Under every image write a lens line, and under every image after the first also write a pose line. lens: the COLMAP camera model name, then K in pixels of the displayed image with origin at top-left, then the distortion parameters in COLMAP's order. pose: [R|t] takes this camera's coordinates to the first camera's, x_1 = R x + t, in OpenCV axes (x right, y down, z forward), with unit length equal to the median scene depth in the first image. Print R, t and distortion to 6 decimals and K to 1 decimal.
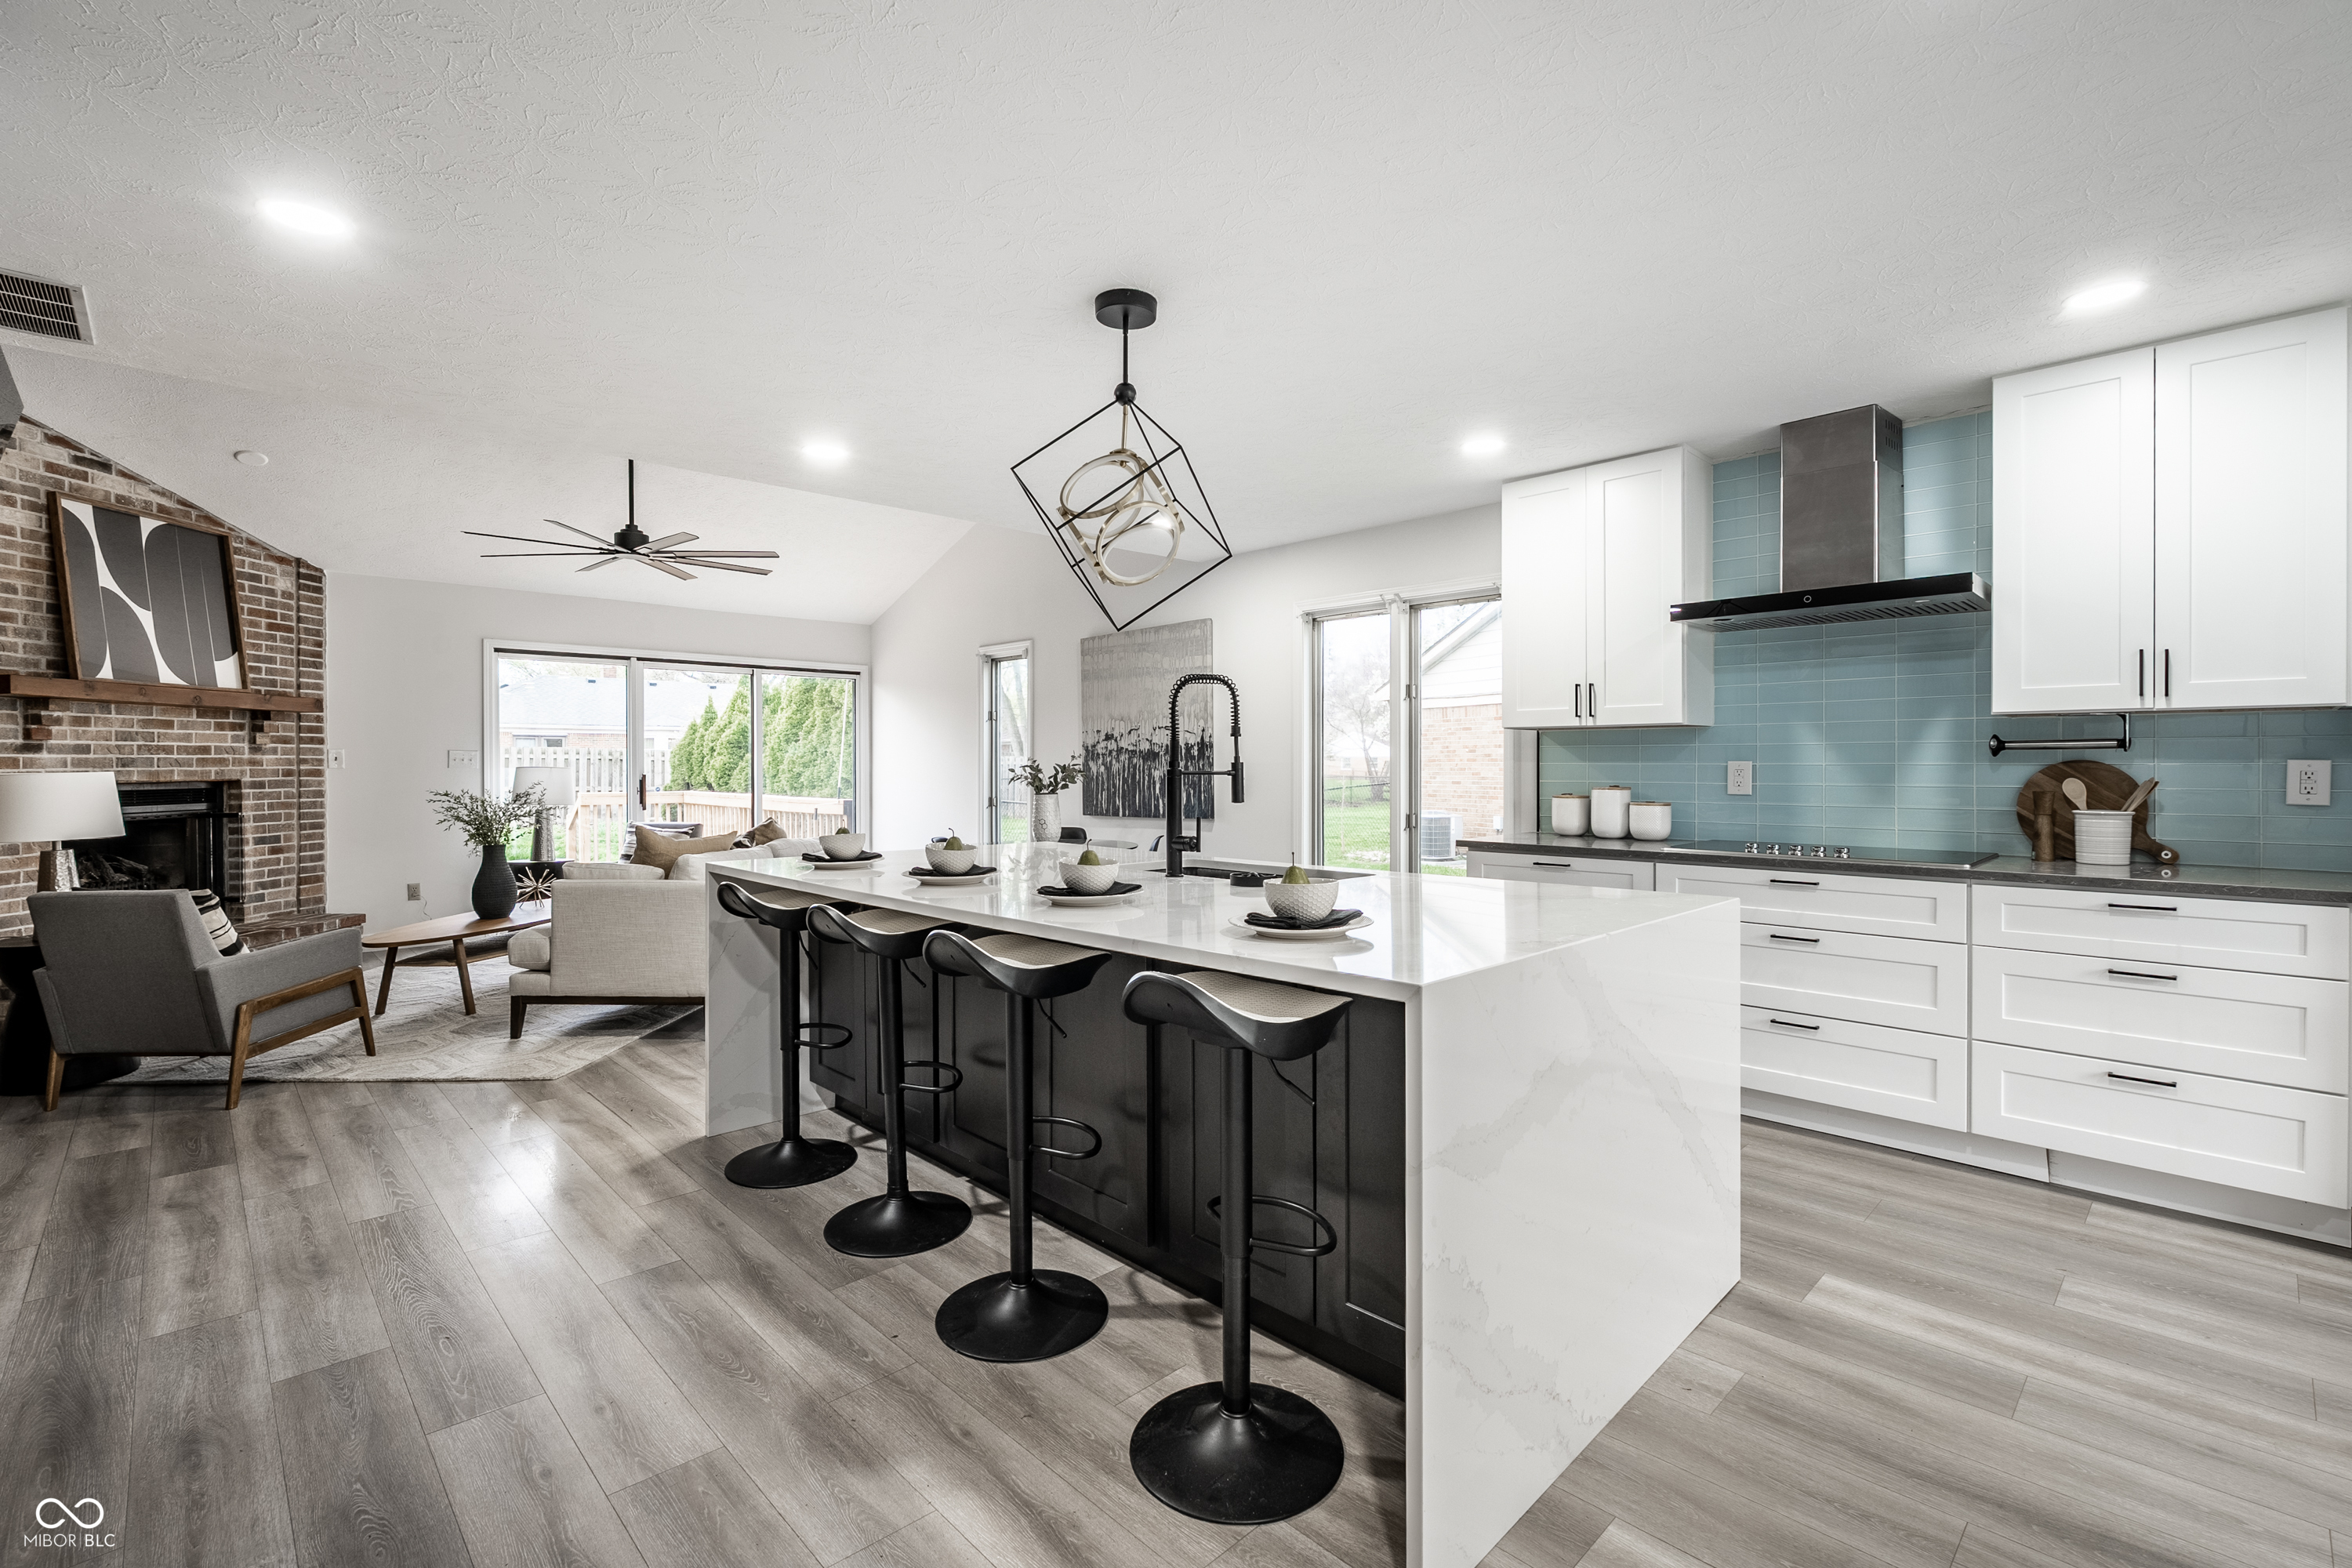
lens RADIAL K [[1039.9, 0, 1181.3], [0, 1039.9, 769.0], [0, 0, 1]] dist [-0.004834, -0.000447]
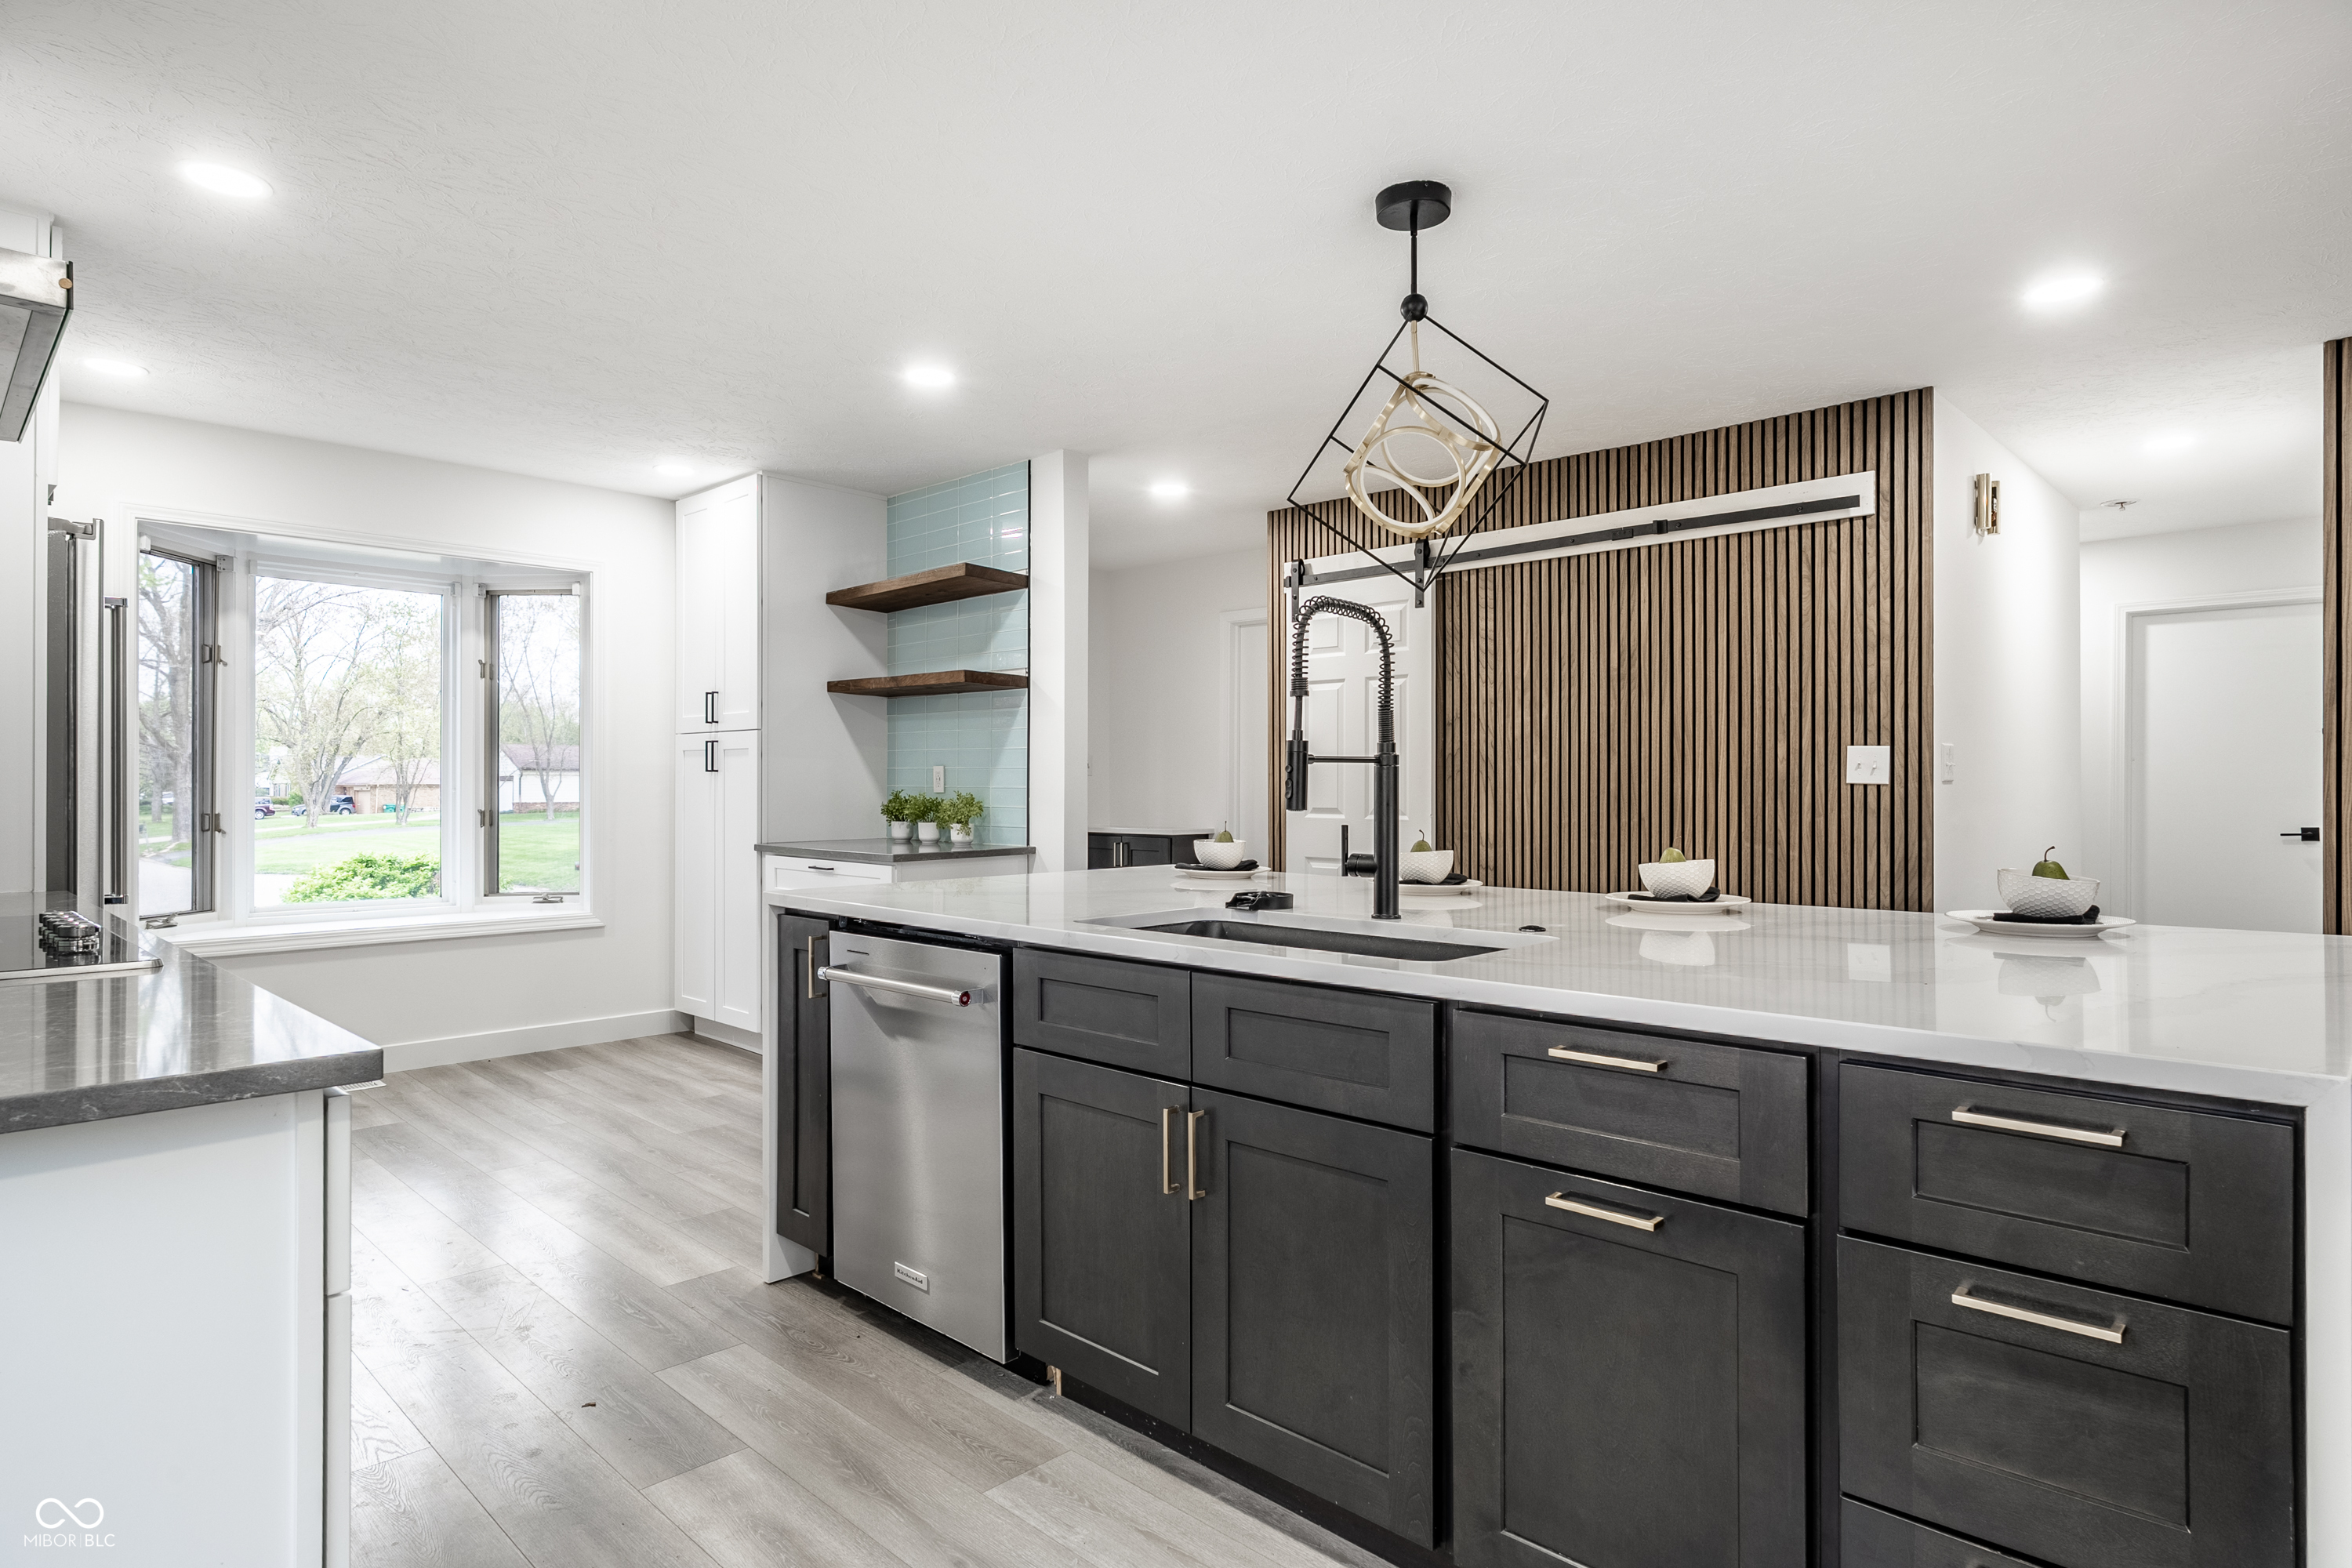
lens RADIAL K [[1262.7, 0, 1176.0], [0, 1262.7, 784.0], [0, 0, 1]] dist [-0.003502, -0.001031]
pose [[-0.999503, 0.001832, -0.031458, 0.078795], [0.001821, 0.999998, 0.000364, 0.010012], [0.031459, 0.000307, -0.999505, 0.928978]]
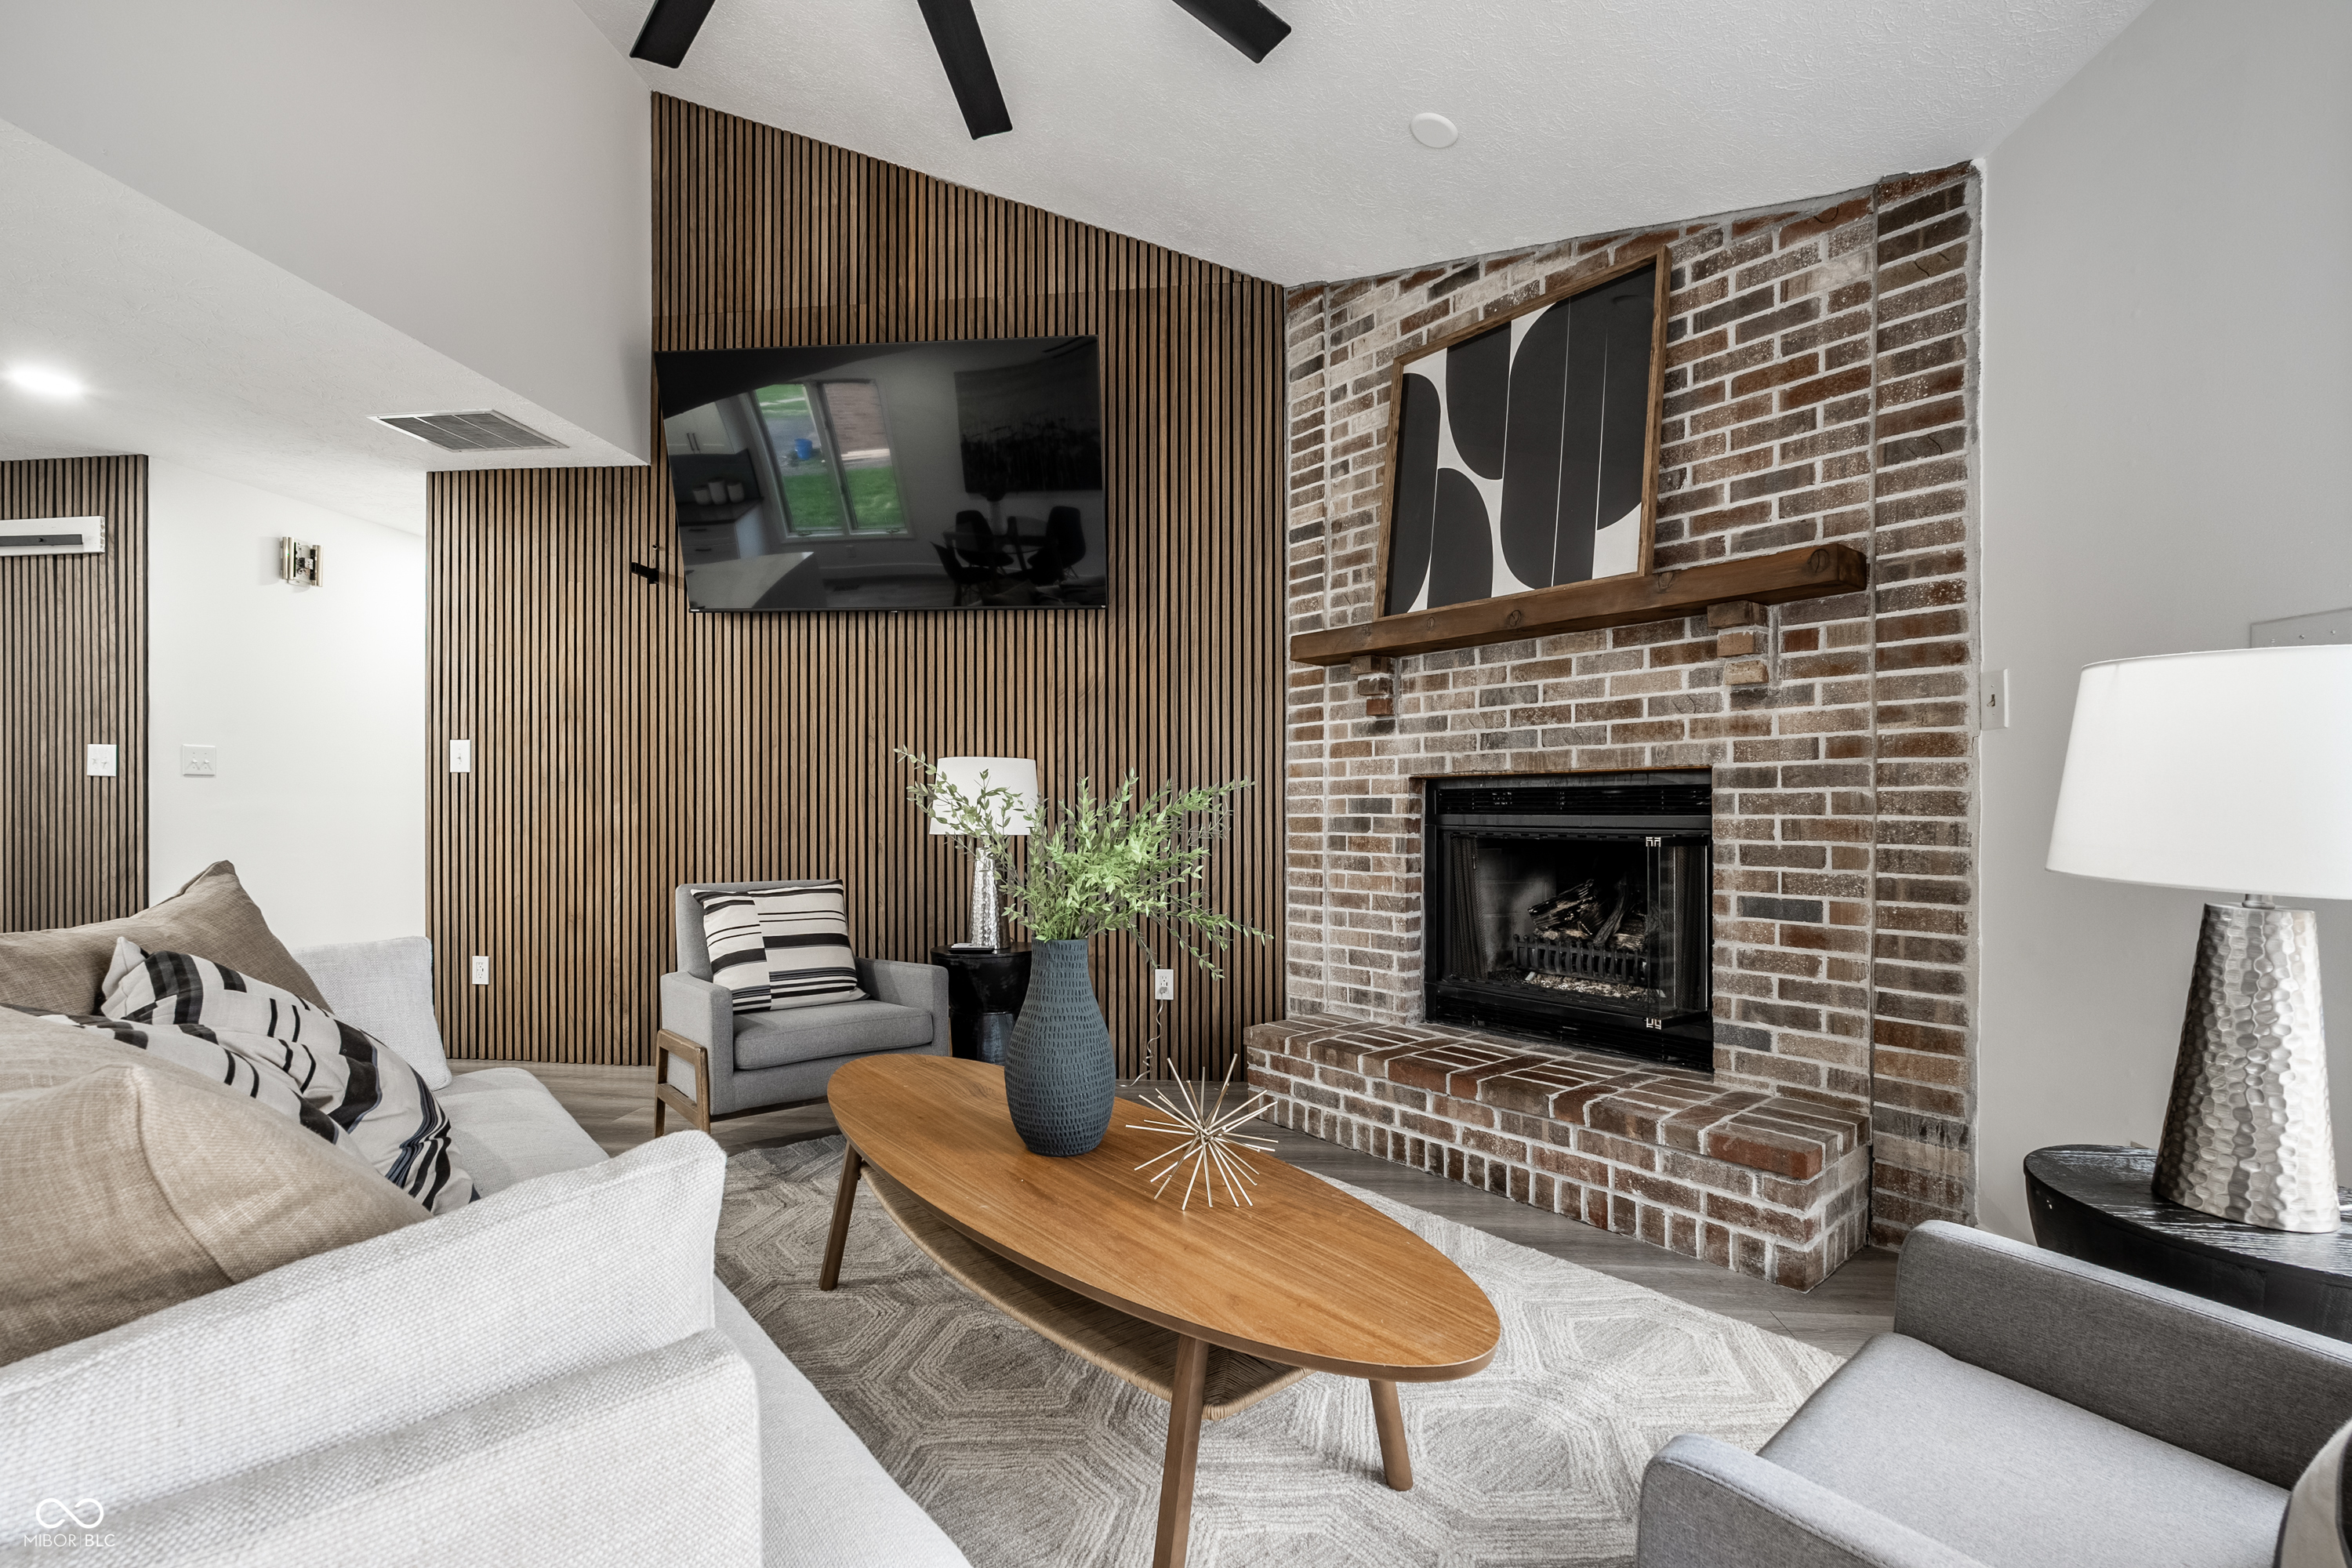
lens RADIAL K [[1037.2, 0, 1170.6], [0, 1037.2, 804.9], [0, 0, 1]] dist [-0.004315, 0.000017]
pose [[-0.773526, 0.002865, -0.633758, -0.446382], [-0.000962, 0.999983, 0.005695, 0.025431], [0.633764, 0.005015, -0.773510, 1.229639]]
